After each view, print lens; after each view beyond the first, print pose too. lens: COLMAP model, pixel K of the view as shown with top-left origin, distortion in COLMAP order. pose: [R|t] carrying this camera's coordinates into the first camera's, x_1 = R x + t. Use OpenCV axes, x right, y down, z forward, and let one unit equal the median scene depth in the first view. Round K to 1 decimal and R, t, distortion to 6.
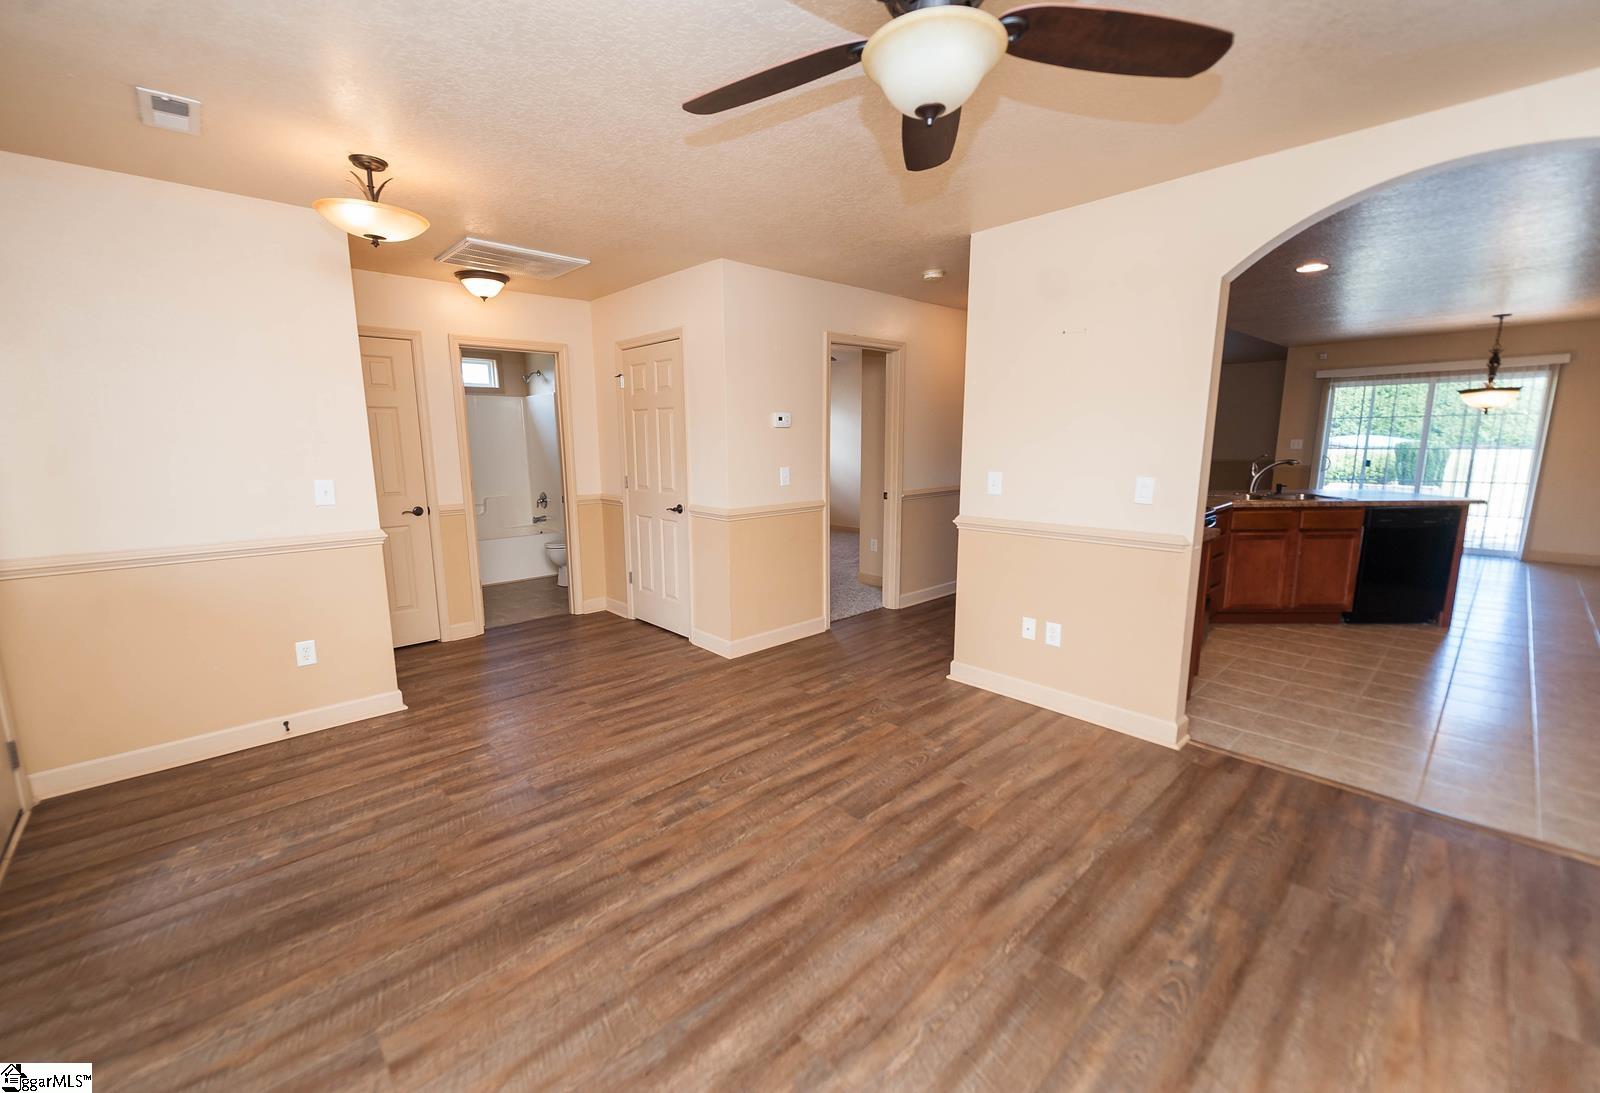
lens RADIAL K [[645.3, 0, 762.9], [0, 645.3, 545.8], [0, 0, 1]] dist [0.007706, -0.000012]
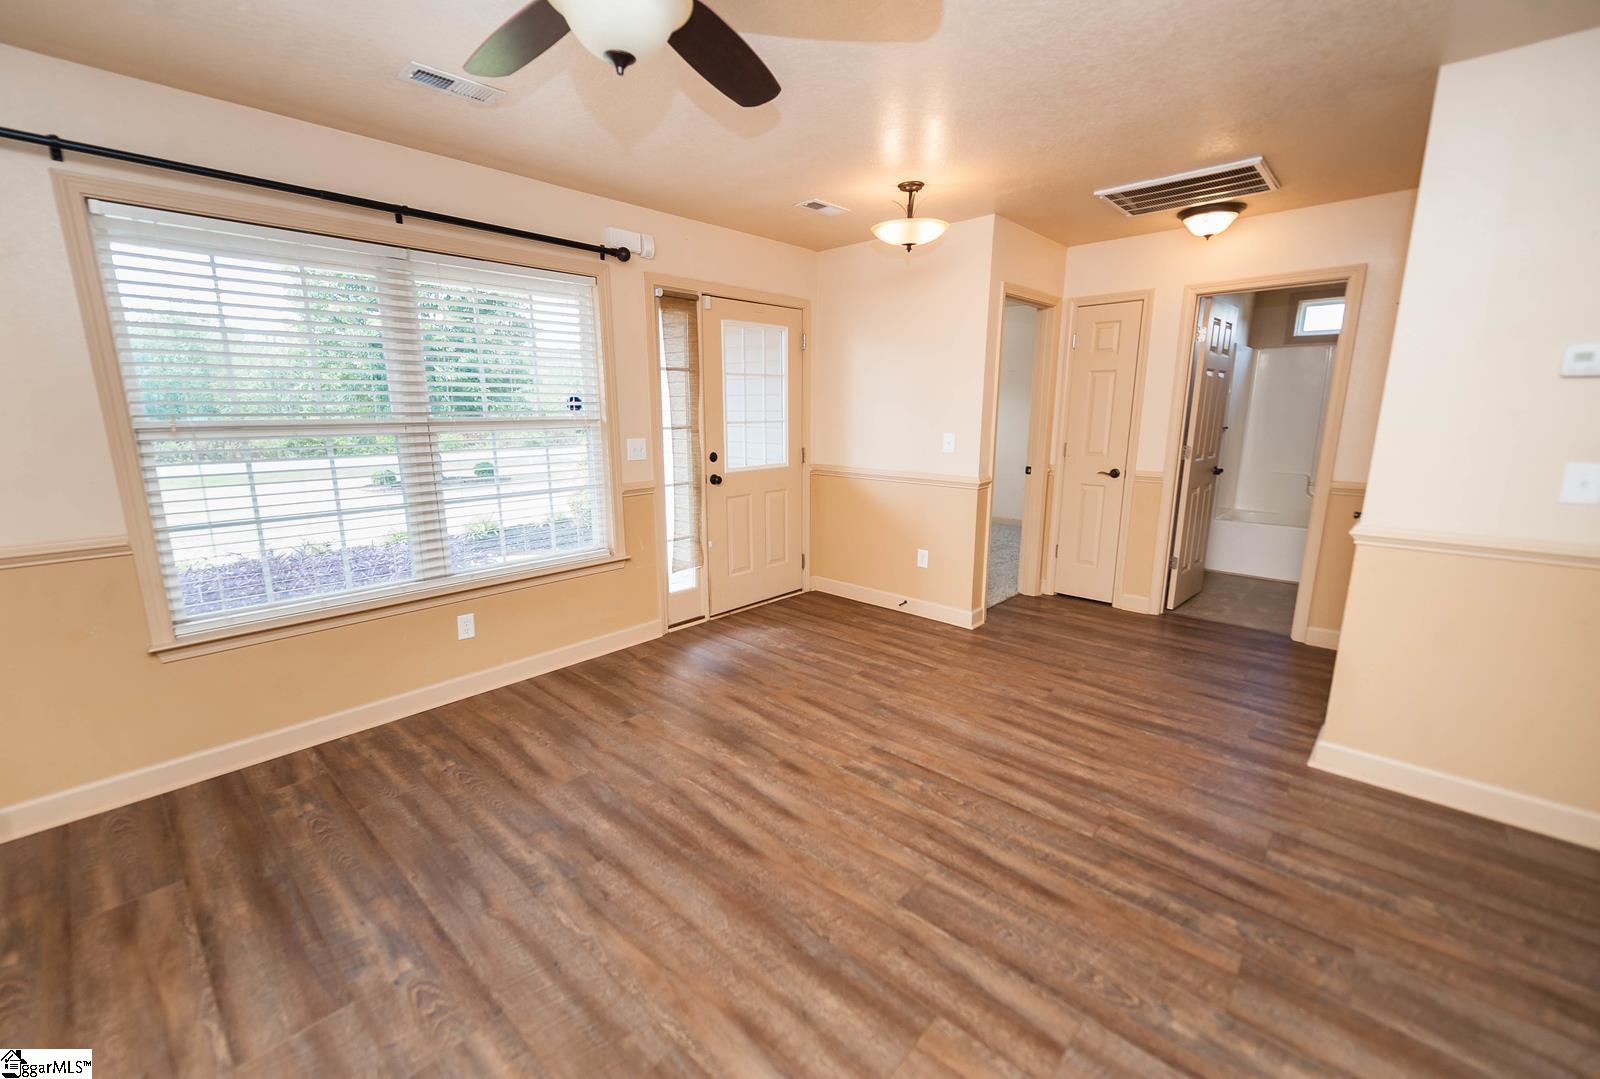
lens RADIAL K [[646.5, 0, 789.3], [0, 646.5, 540.8], [0, 0, 1]] dist [0.020090, -0.008198]
pose [[0.103571, 0.212592, -0.971637, 0.791105], [-0.163651, 0.967219, 0.194181, -0.122332], [0.981067, 0.138897, 0.134967, 0.703722]]
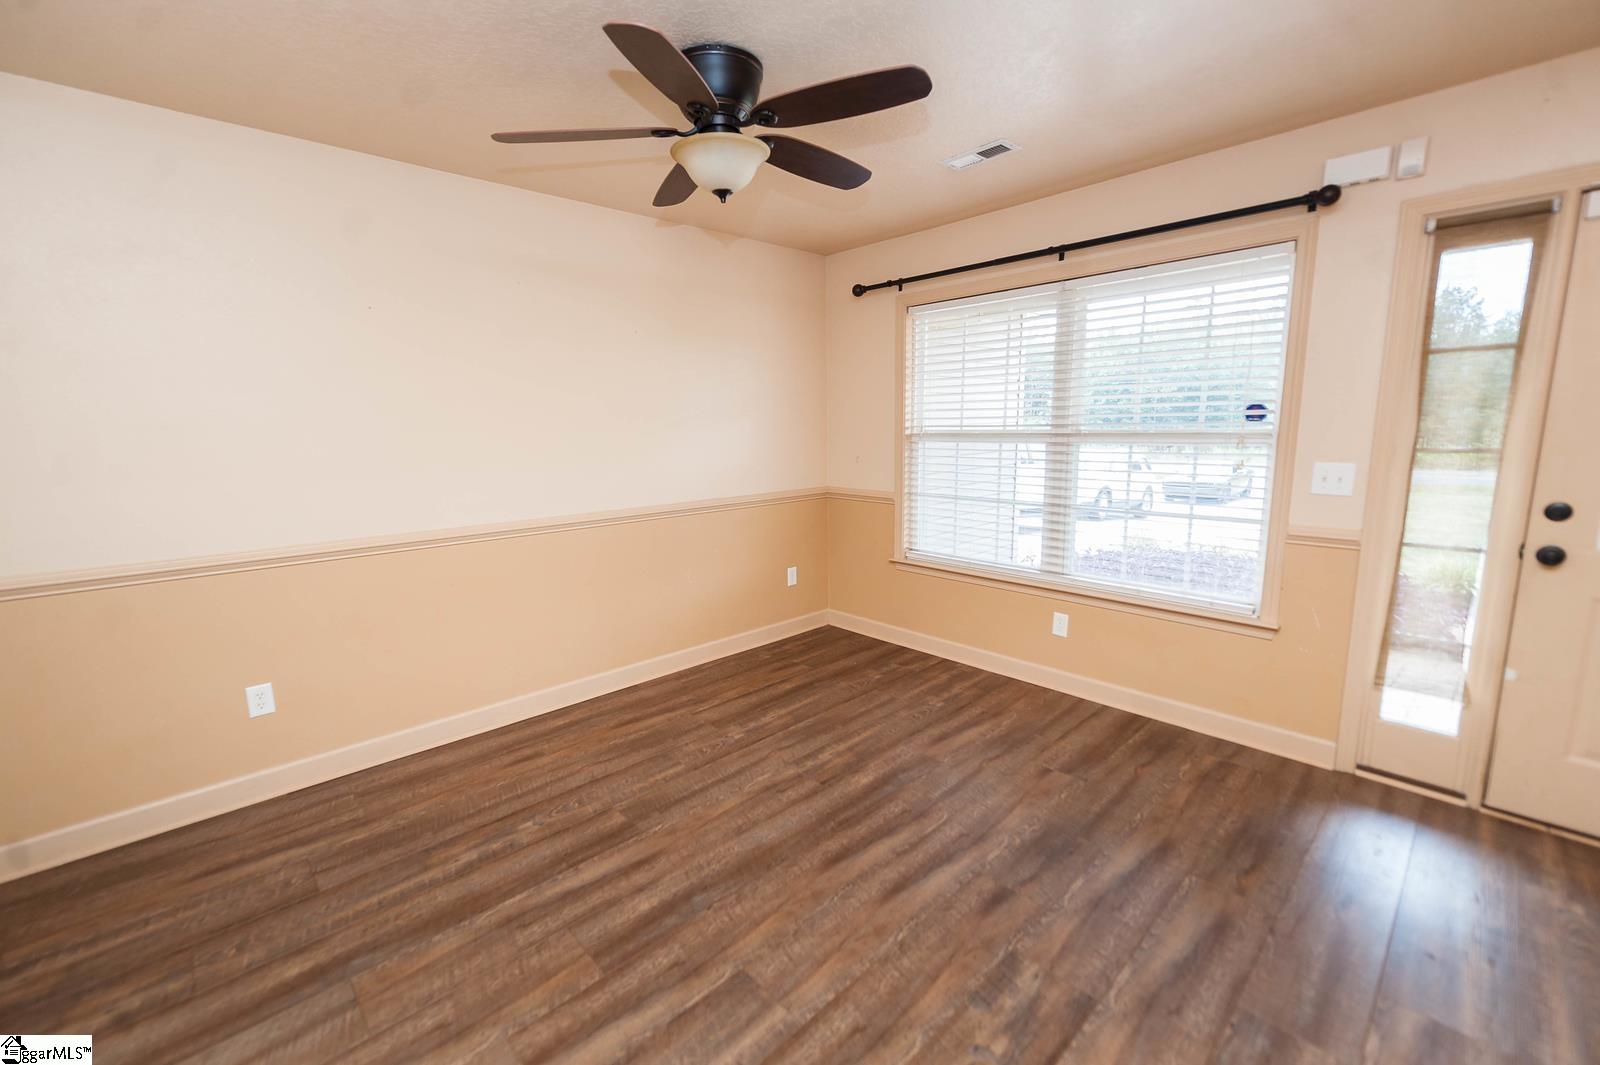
lens RADIAL K [[669.0, 0, 800.0], [0, 669.0, 532.5], [0, 0, 1]] dist [0.008365, -0.000090]
pose [[-0.998824, 0.031153, -0.037157, 0.097233], [0.017346, 0.945164, 0.326135, -0.256672], [0.045280, 0.325107, -0.944592, 1.524379]]
